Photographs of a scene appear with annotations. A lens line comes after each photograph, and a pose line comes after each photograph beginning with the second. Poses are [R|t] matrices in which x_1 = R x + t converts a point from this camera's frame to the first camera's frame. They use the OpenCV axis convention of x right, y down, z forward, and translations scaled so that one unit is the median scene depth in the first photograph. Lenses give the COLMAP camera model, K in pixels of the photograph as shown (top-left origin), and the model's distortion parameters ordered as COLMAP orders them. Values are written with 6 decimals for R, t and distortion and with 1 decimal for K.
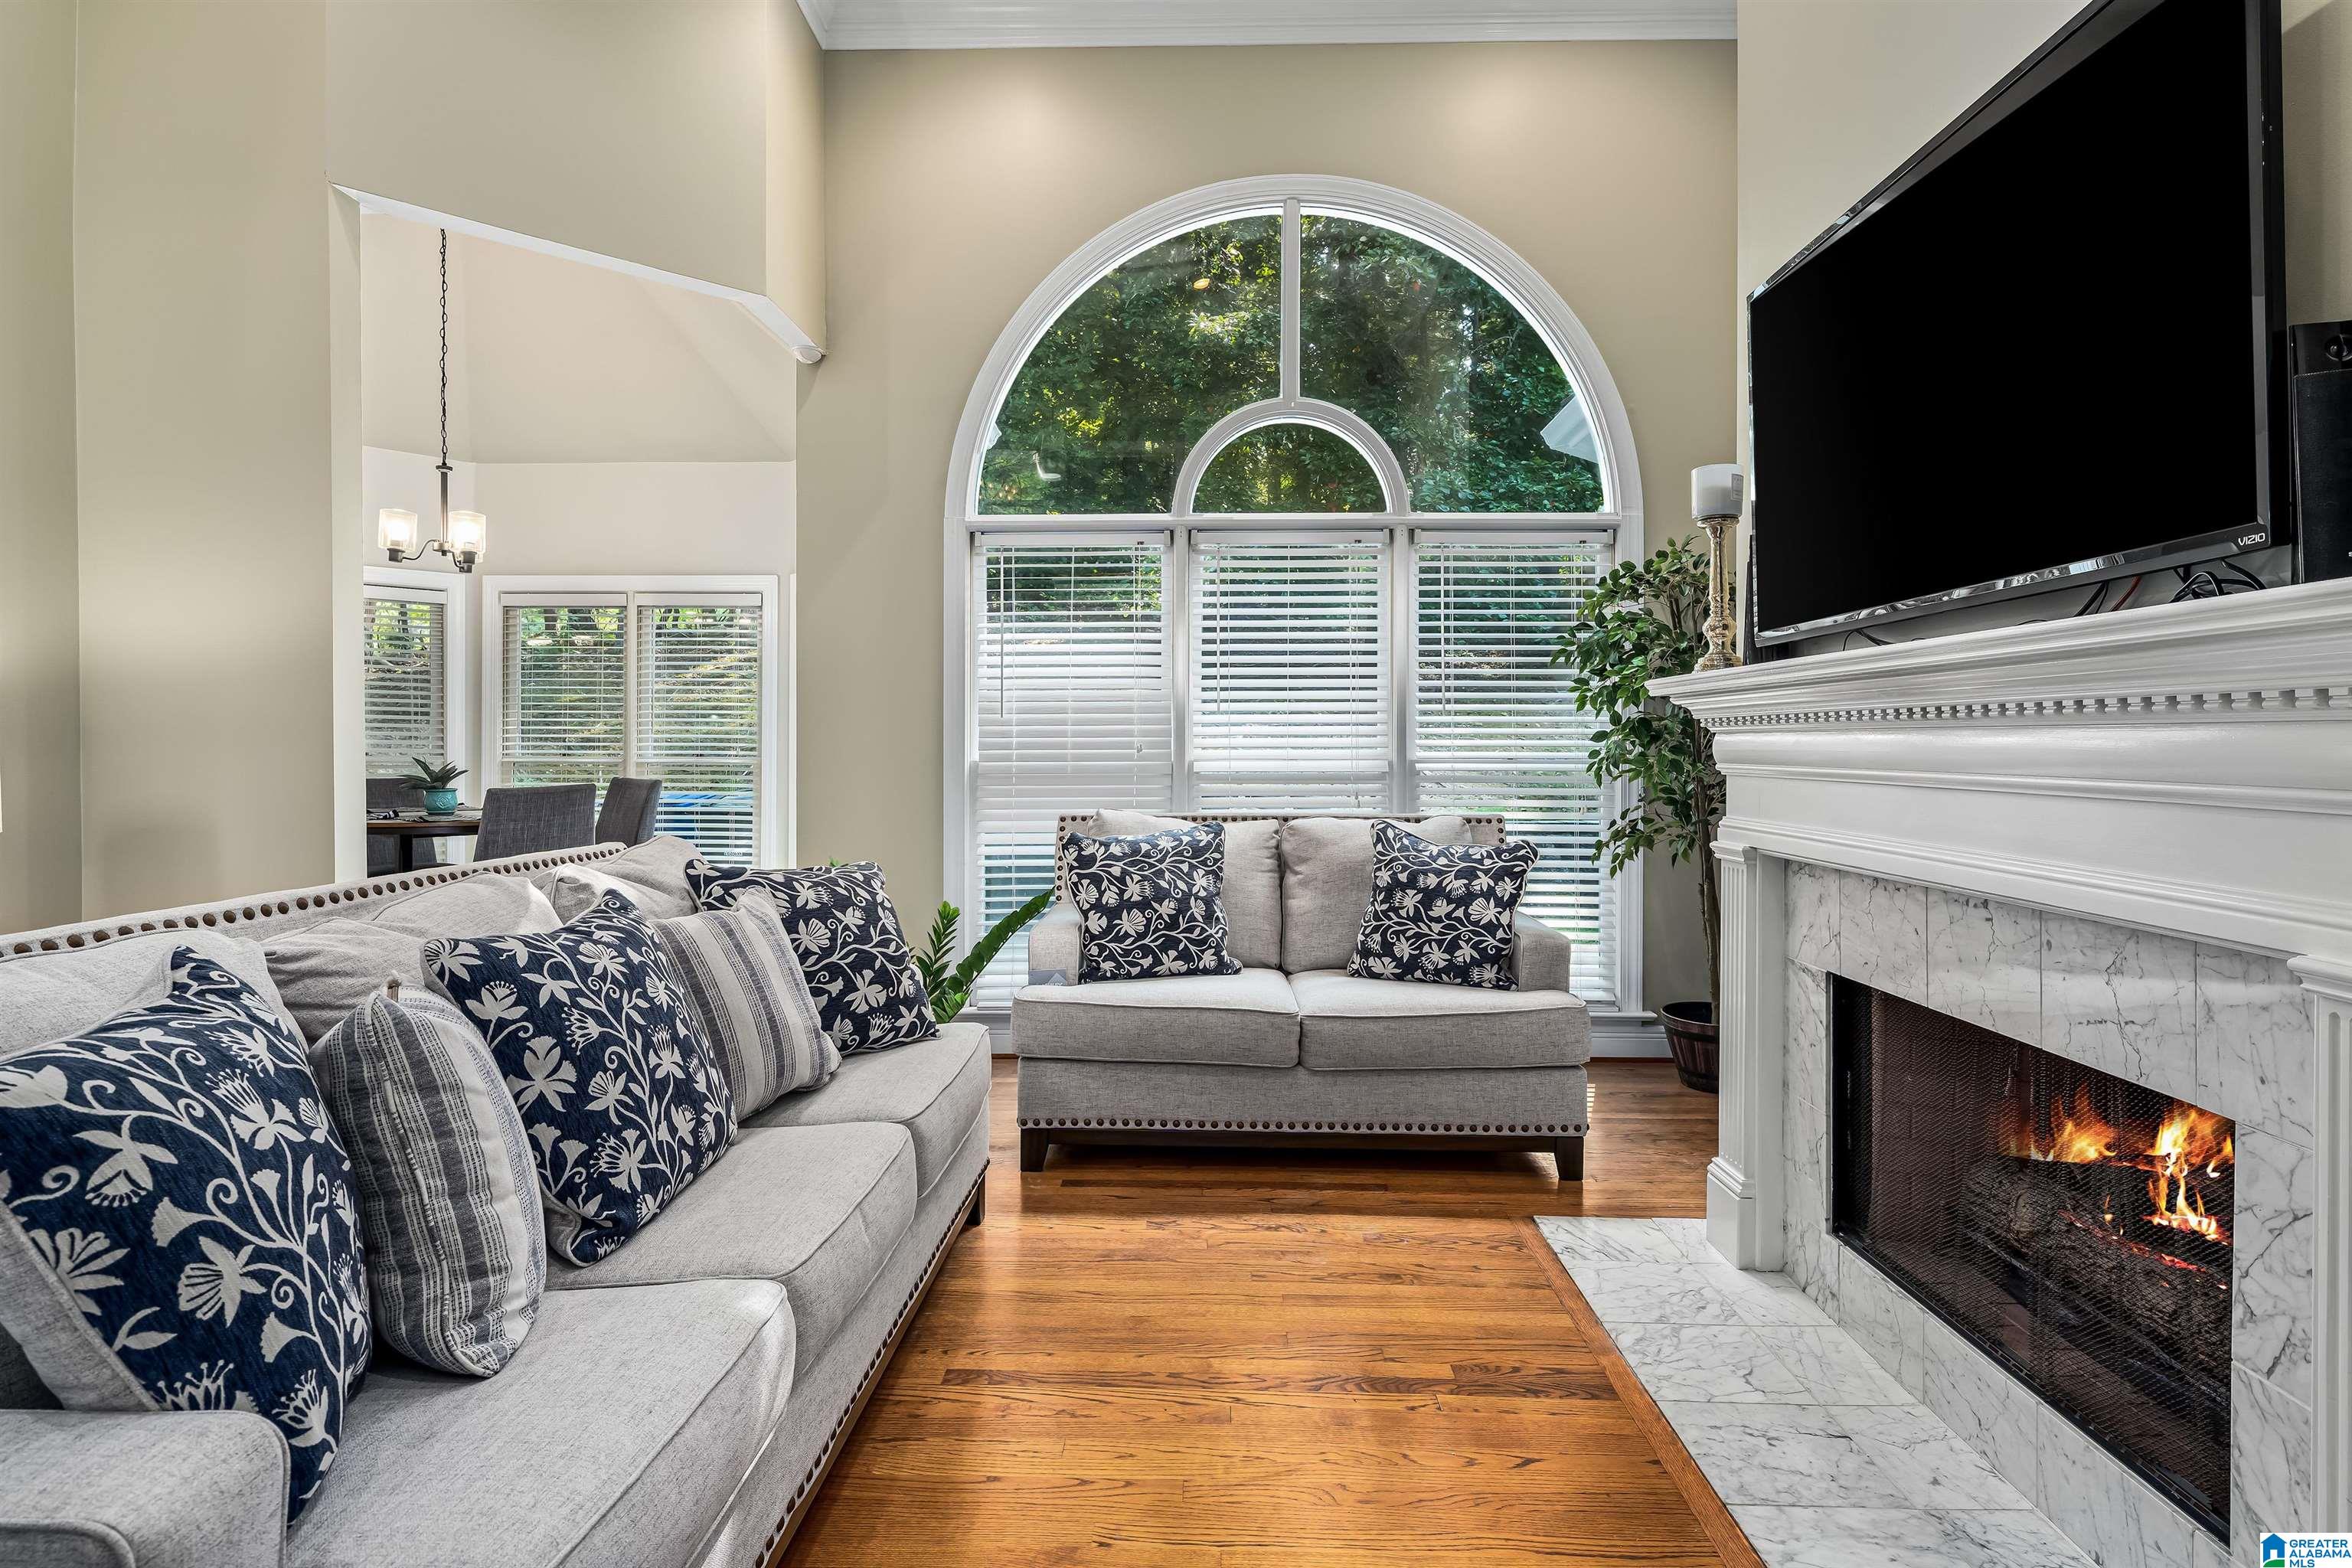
lens RADIAL K [[1215.9, 0, 1179.4], [0, 1215.9, 764.2], [0, 0, 1]] dist [-0.004054, -0.001004]
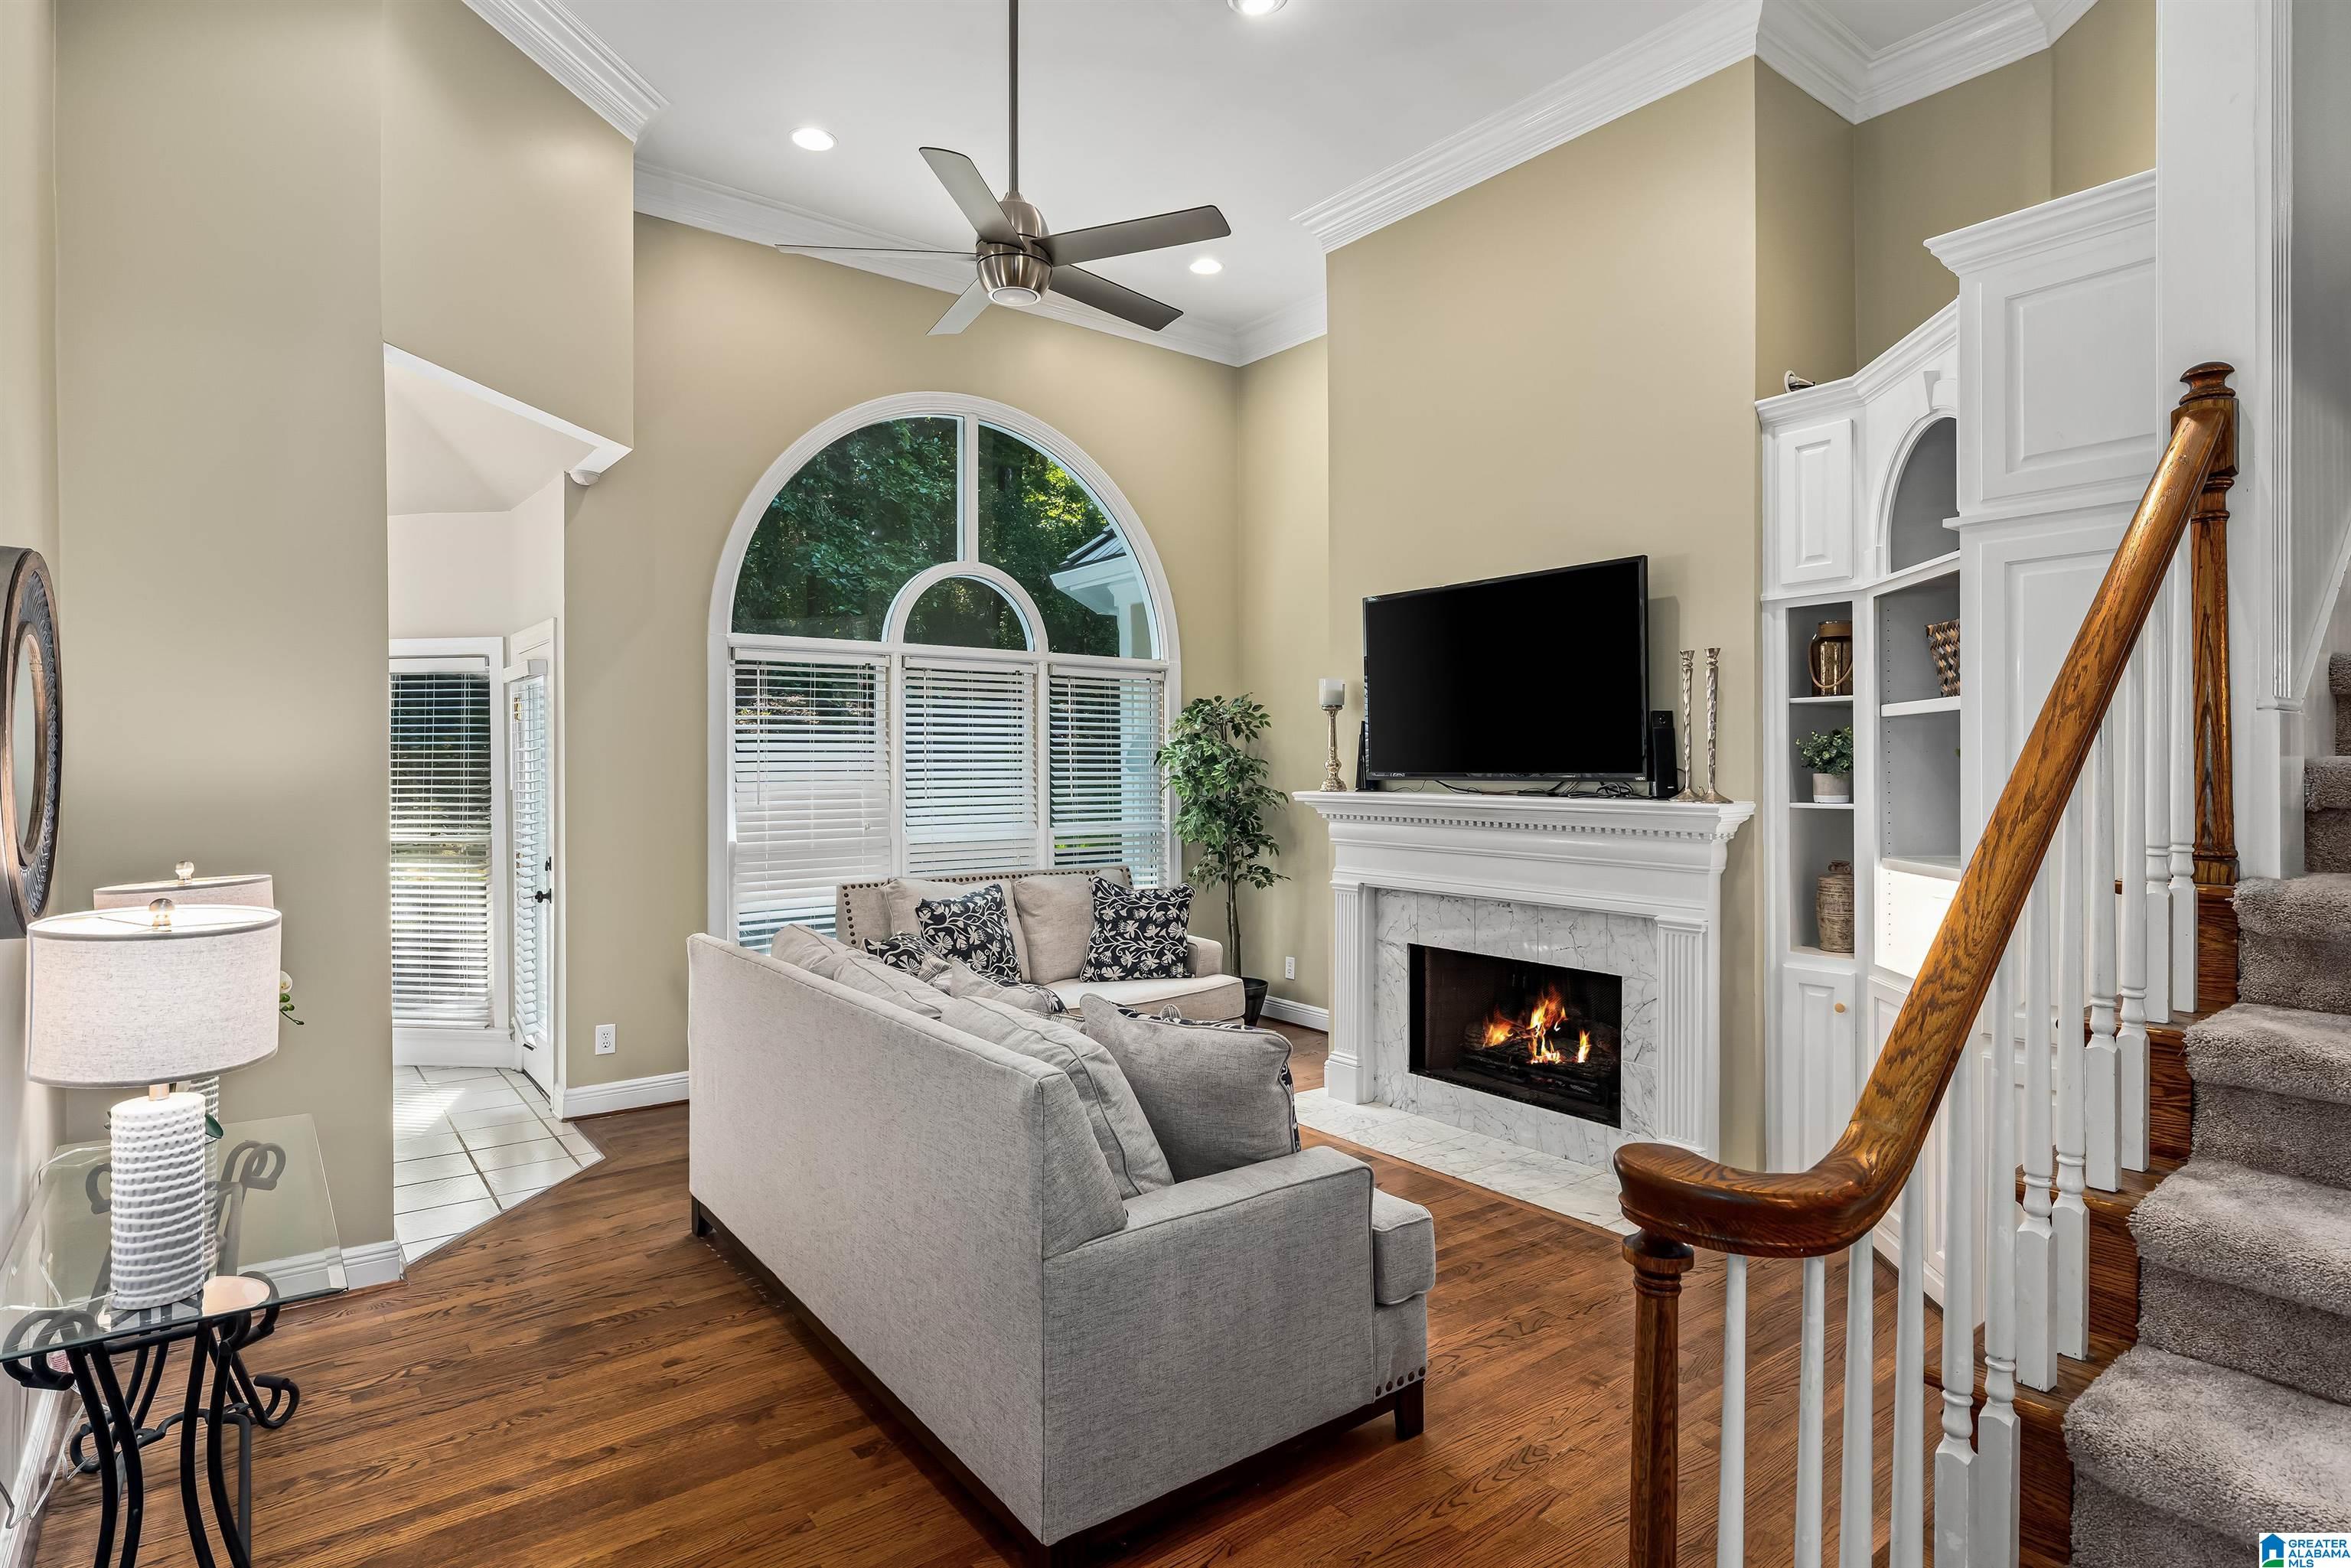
lens RADIAL K [[1231.1, 0, 1182.2], [0, 1231.1, 777.1], [0, 0, 1]] dist [0.000538, -0.001011]
pose [[0.776132, -0.007534, 0.630525, -0.746291], [0.009406, 0.999956, 0.000371, -0.079092], [-0.630500, 0.005643, 0.776169, -0.255619]]
